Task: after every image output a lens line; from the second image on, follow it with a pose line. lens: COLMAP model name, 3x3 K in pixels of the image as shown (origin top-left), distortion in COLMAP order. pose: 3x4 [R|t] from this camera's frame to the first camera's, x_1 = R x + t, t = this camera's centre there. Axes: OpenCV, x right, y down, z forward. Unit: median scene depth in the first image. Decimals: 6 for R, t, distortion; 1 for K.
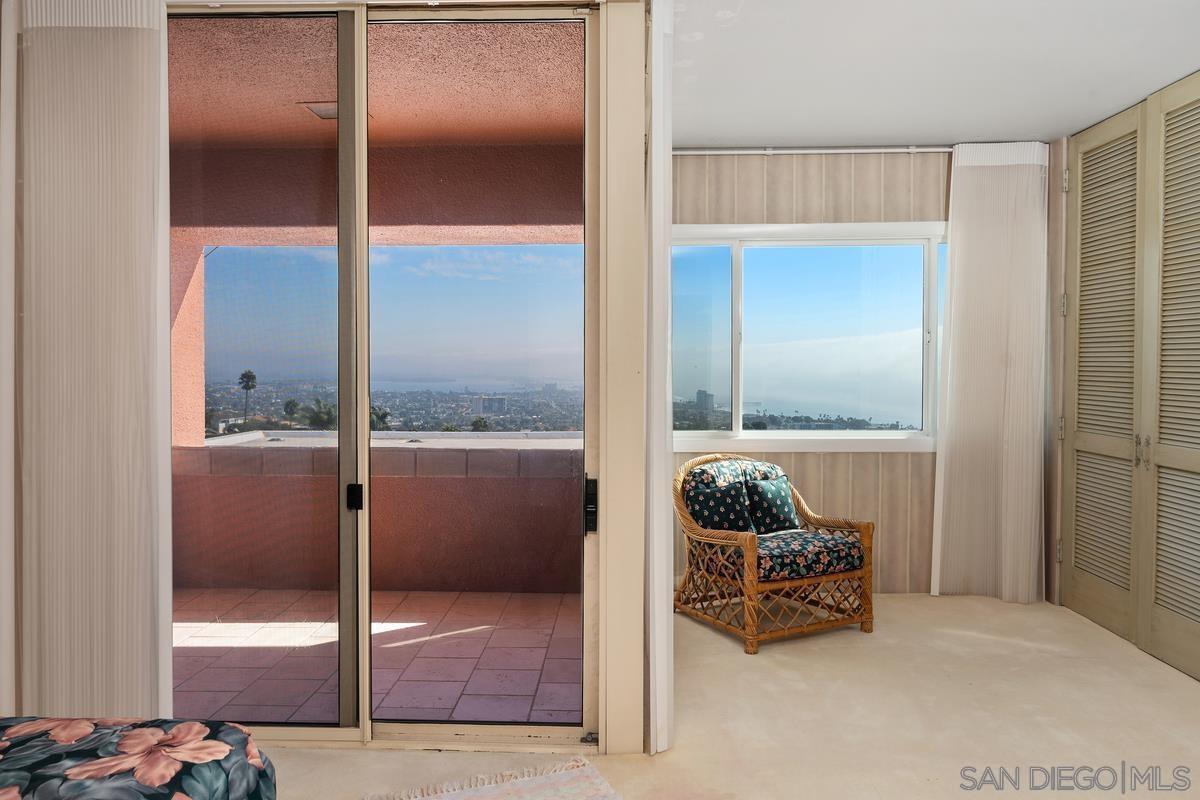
lens RADIAL K [[886.1, 0, 595.5], [0, 886.1, 399.1], [0, 0, 1]] dist [-0.002627, 0.003539]
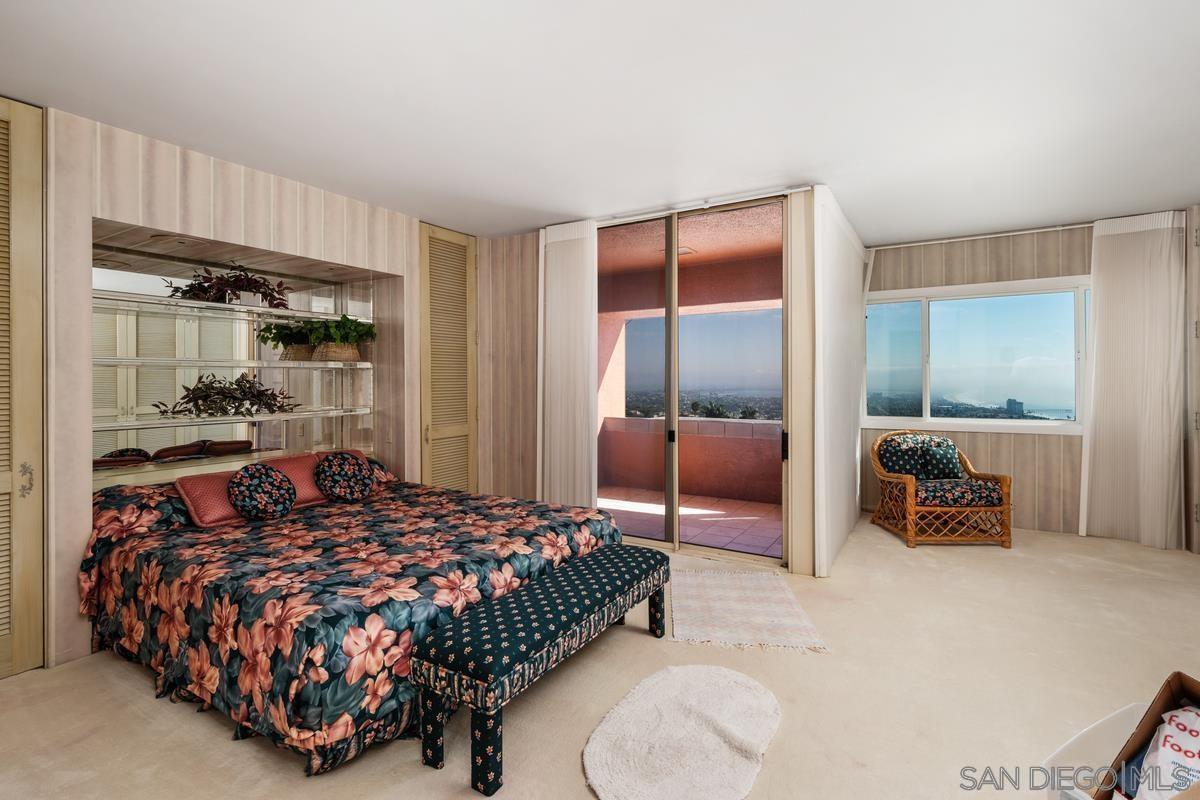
lens RADIAL K [[579.4, 0, 603.2], [0, 579.4, 387.5], [0, 0, 1]] dist [-0.005207, -0.000309]
pose [[0.881530, 0.002177, -0.472123, 0.144234], [-0.014137, 0.999663, -0.021786, 0.014328], [0.471916, 0.025880, 0.881264, -0.194276]]
